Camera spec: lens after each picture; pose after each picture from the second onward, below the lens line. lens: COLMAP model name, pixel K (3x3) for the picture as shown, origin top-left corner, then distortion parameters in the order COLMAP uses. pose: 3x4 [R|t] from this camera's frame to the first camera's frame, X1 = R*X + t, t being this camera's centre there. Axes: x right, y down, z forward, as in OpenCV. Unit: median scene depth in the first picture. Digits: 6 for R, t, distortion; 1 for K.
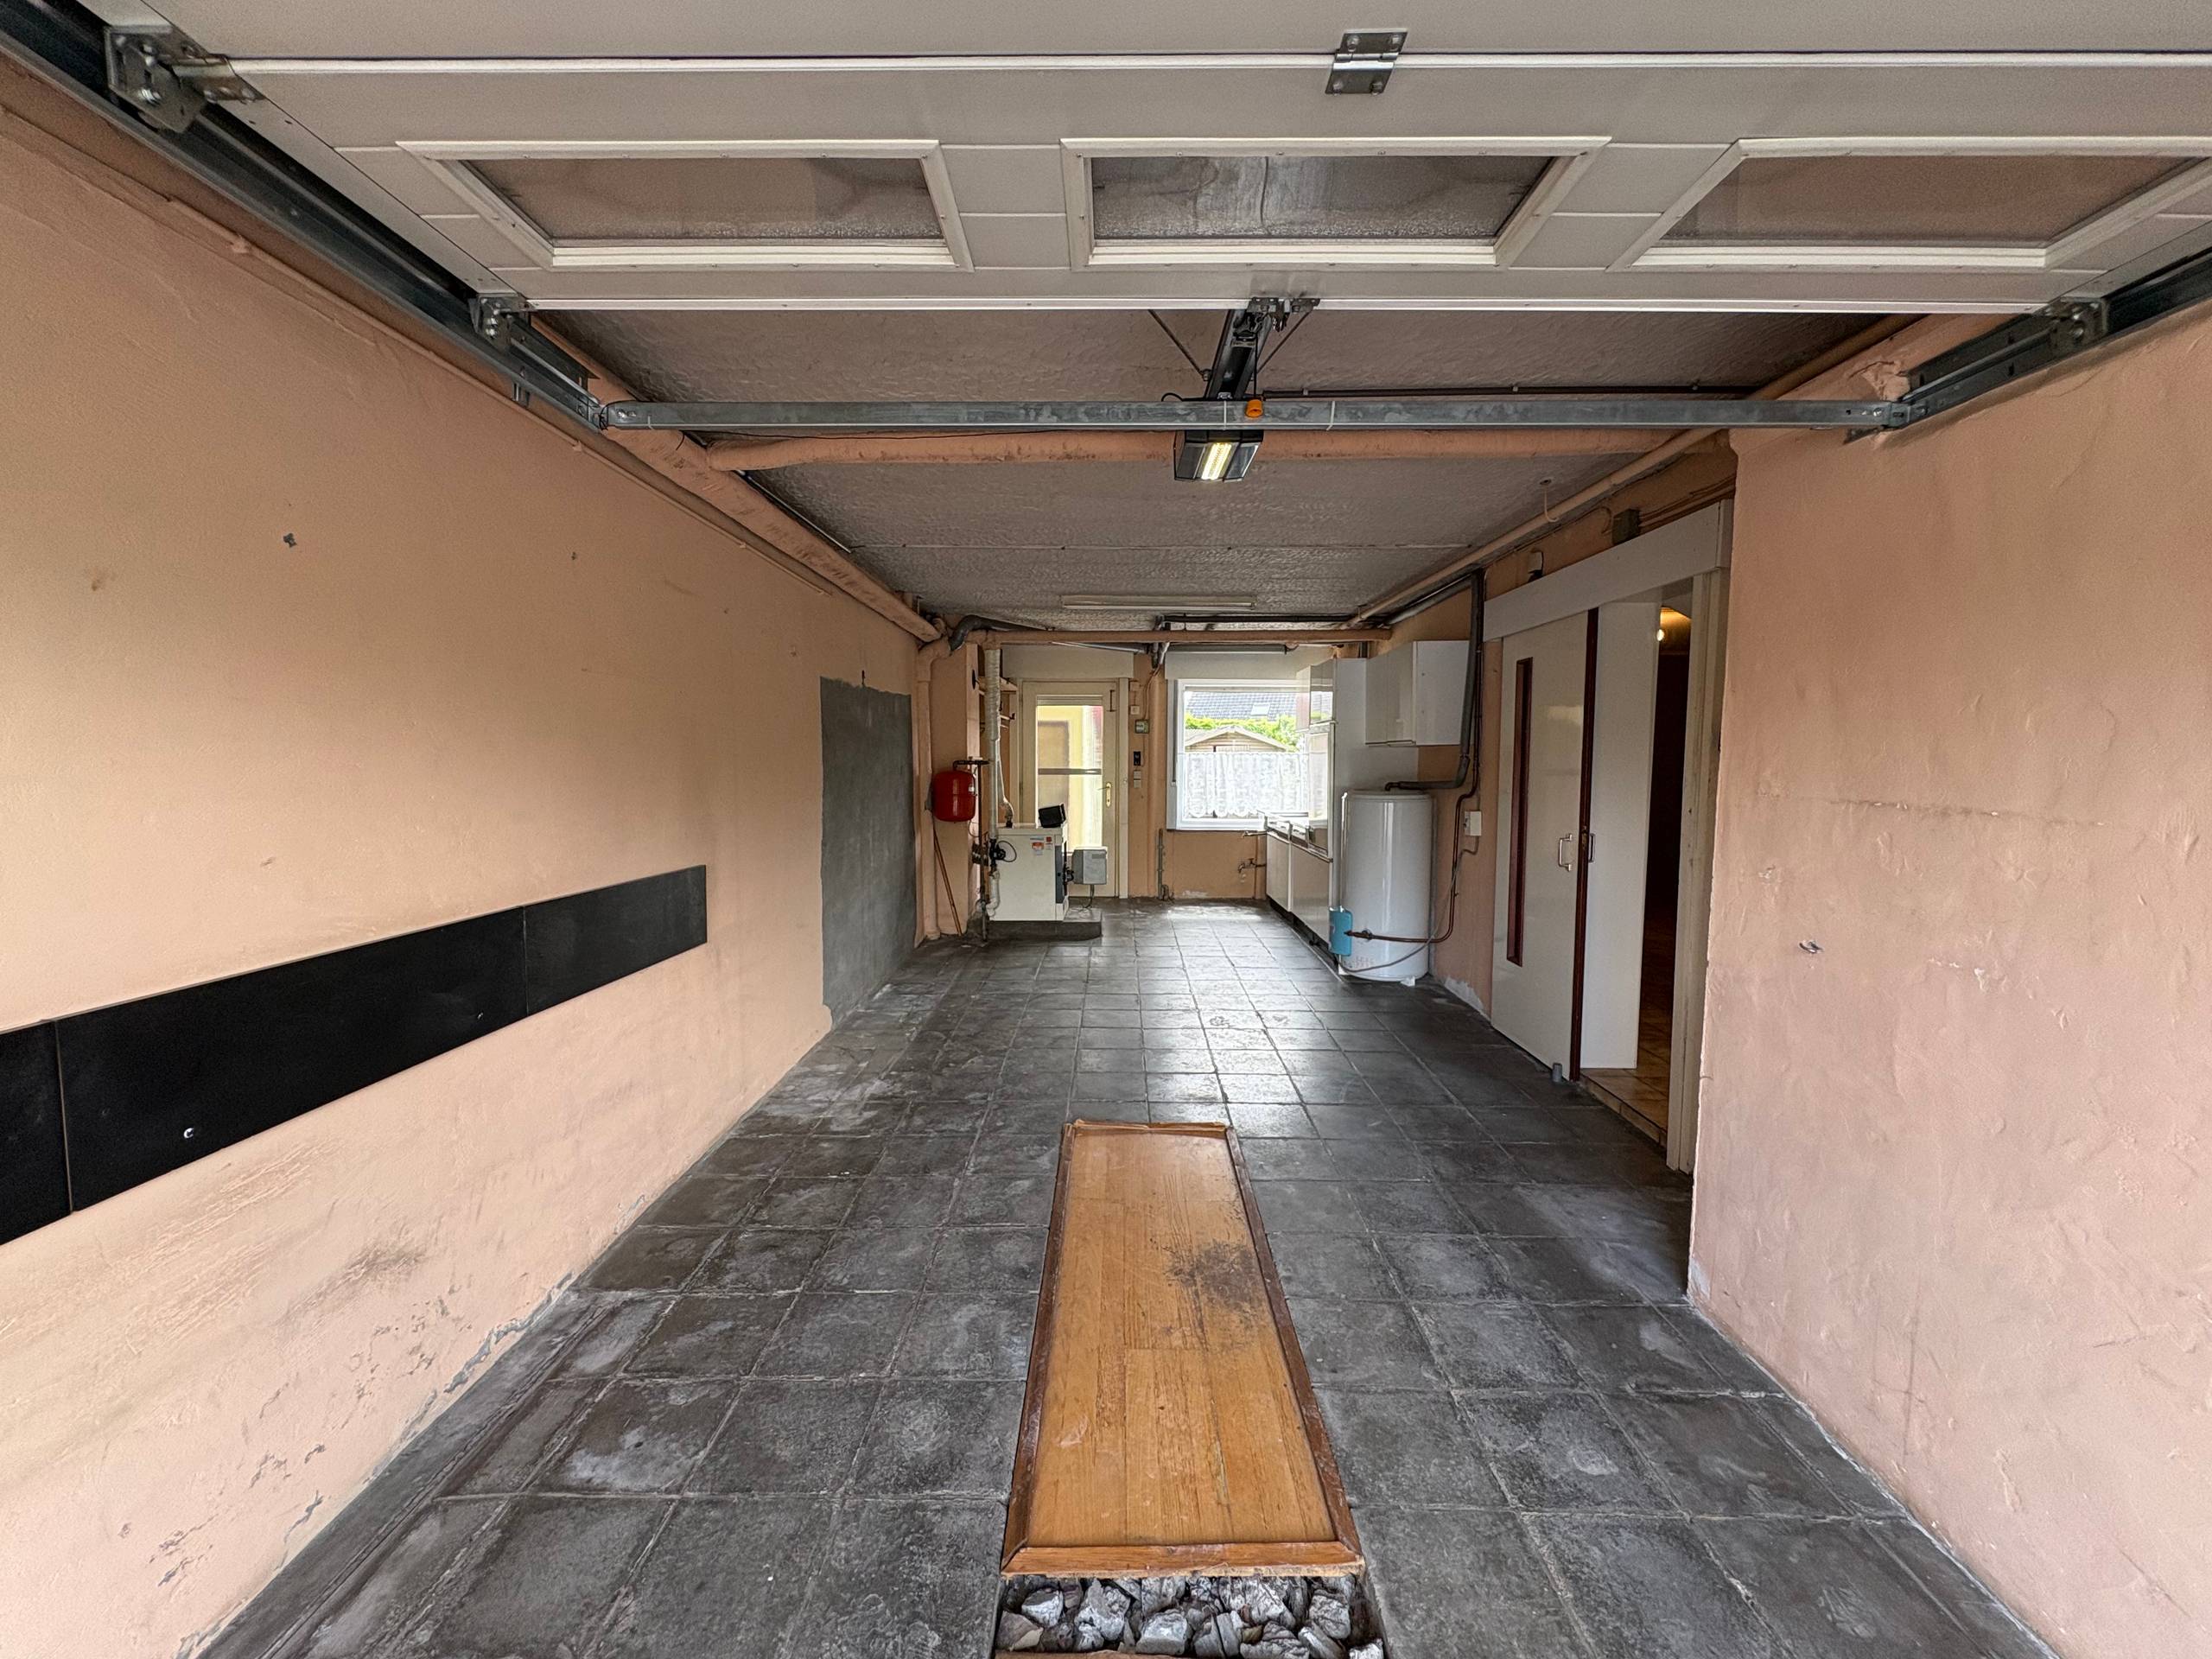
lens RADIAL K [[885.4, 0, 1106.0], [0, 885.4, 829.5], [0, 0, 1]] dist [-0.022097, -0.000030]
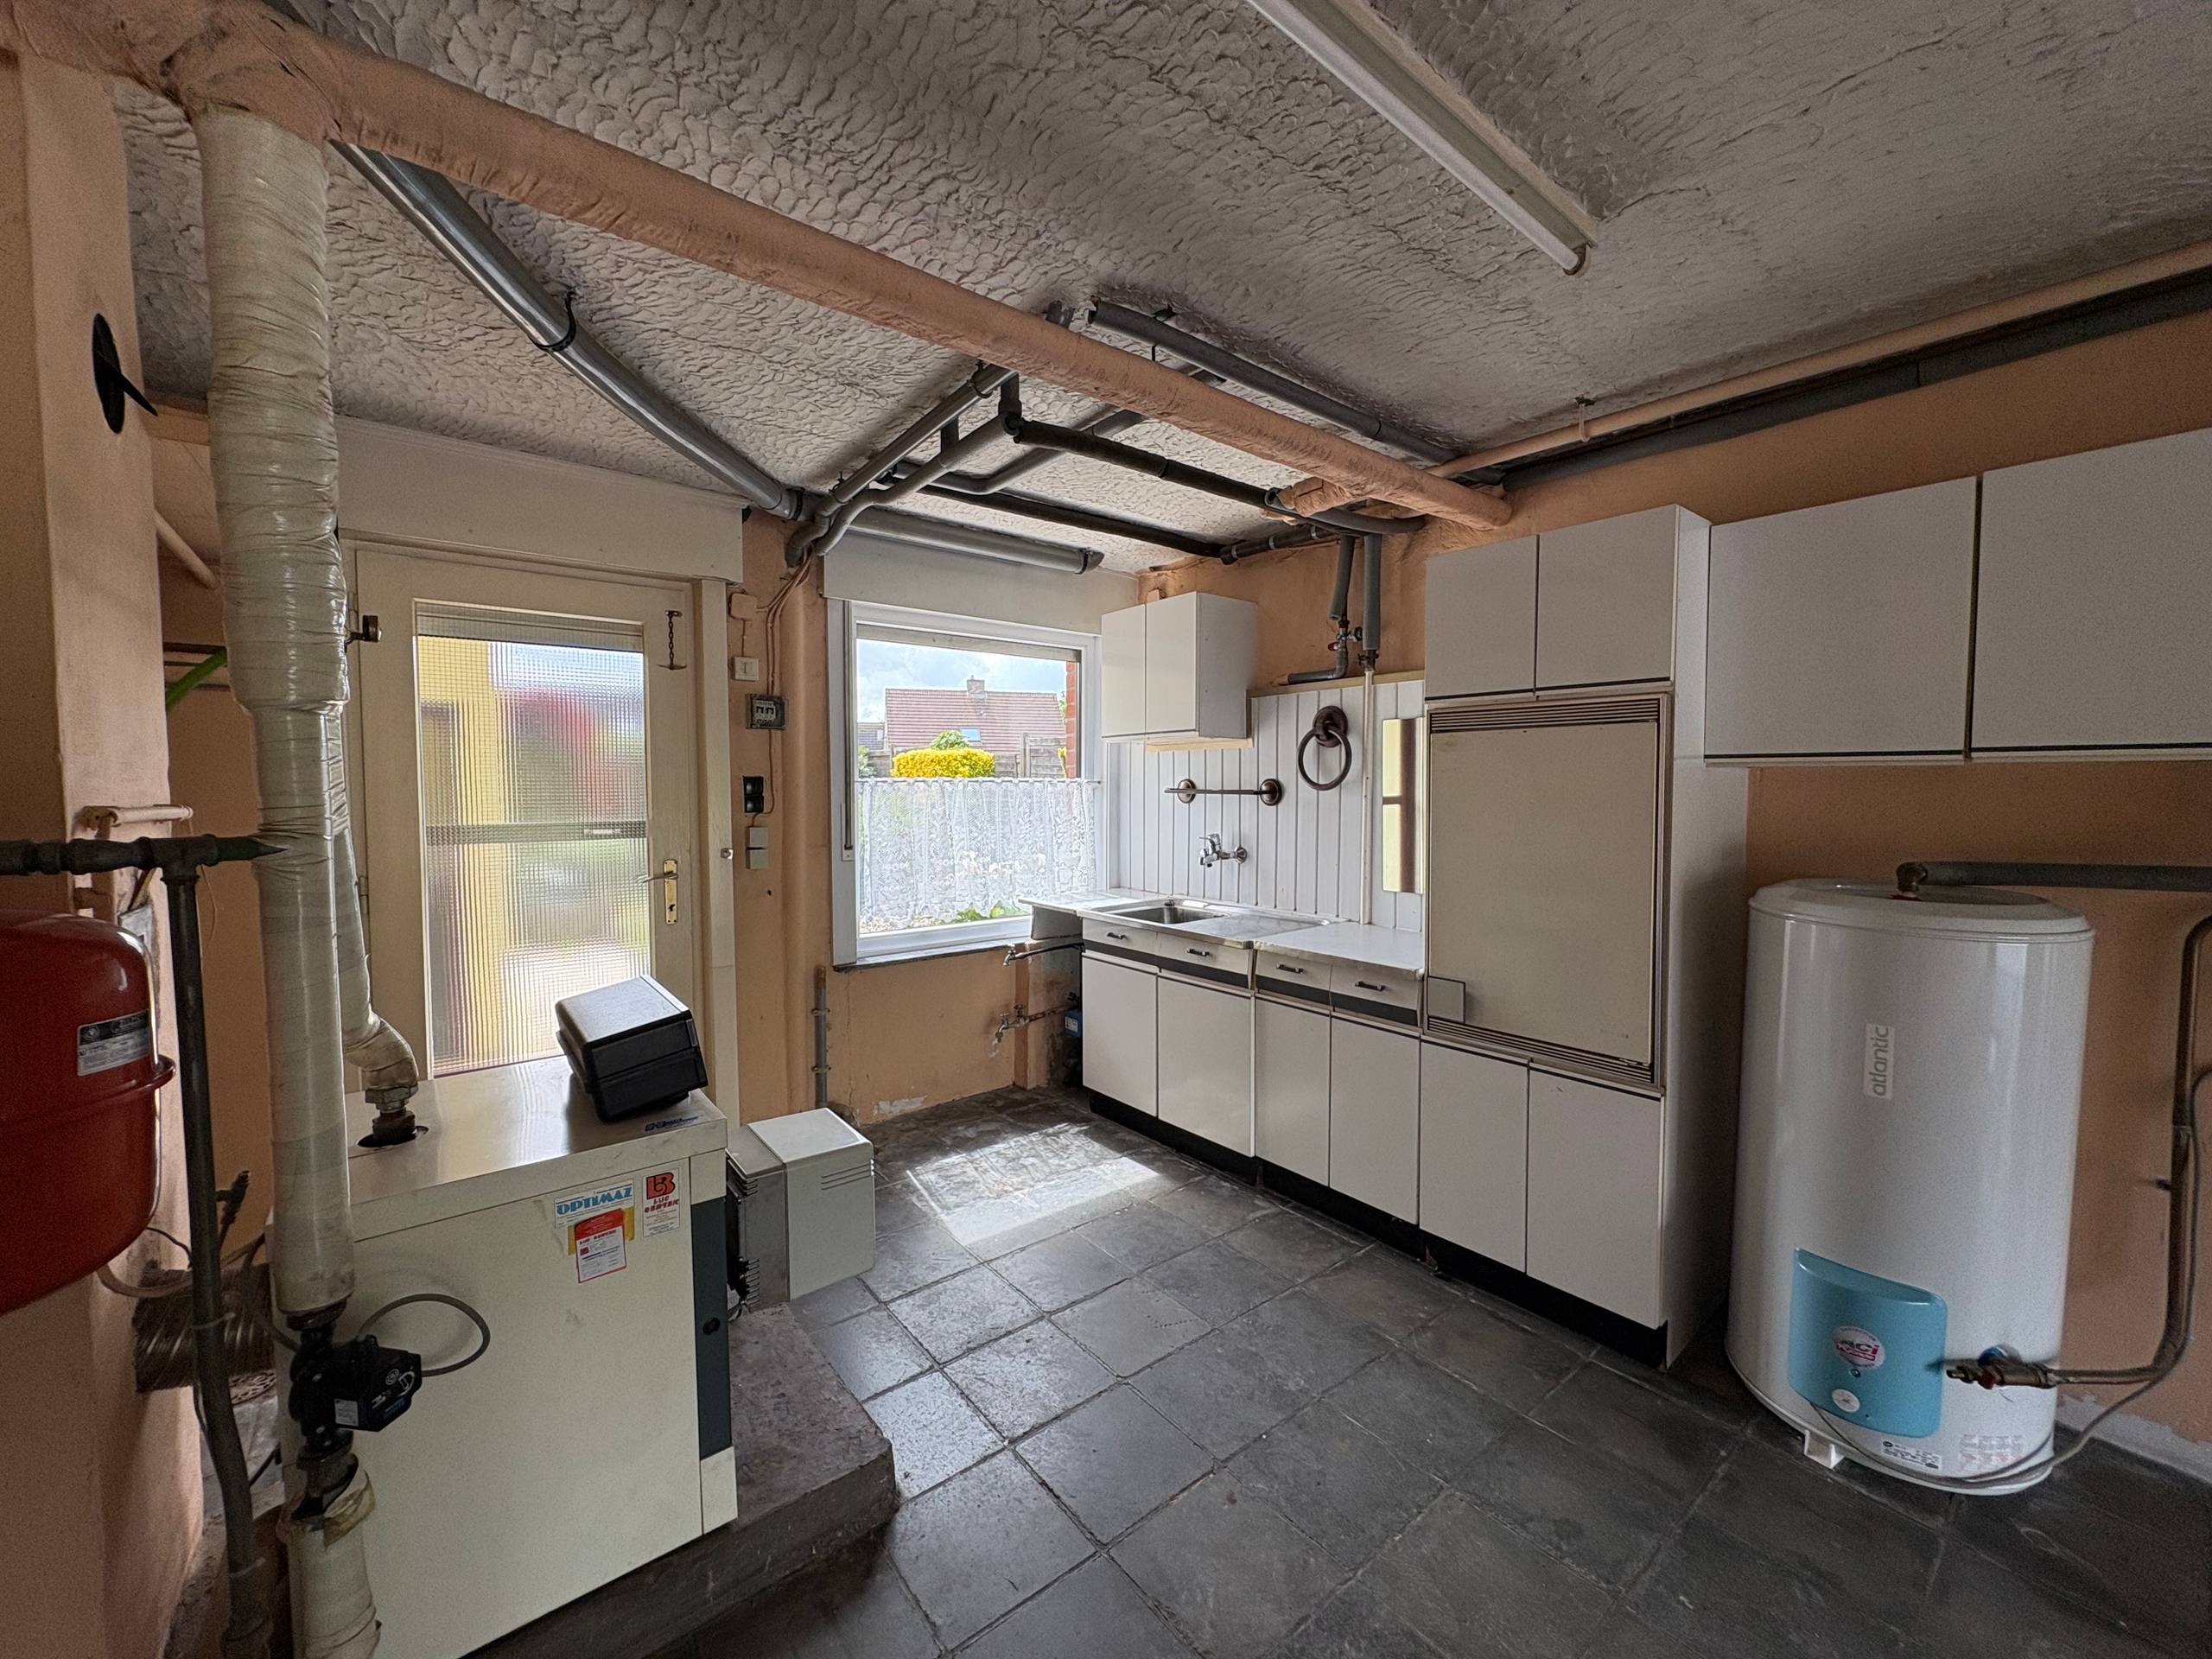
lens RADIAL K [[874.4, 0, 1106.0], [0, 874.4, 829.5], [0, 0, 1]] dist [0.000105, 0.000003]
pose [[0.770063, -0.038671, 0.636794, -0.090821], [0.053110, 0.998582, -0.003584, -0.055595], [-0.635753, 0.036580, 0.771025, 0.611365]]
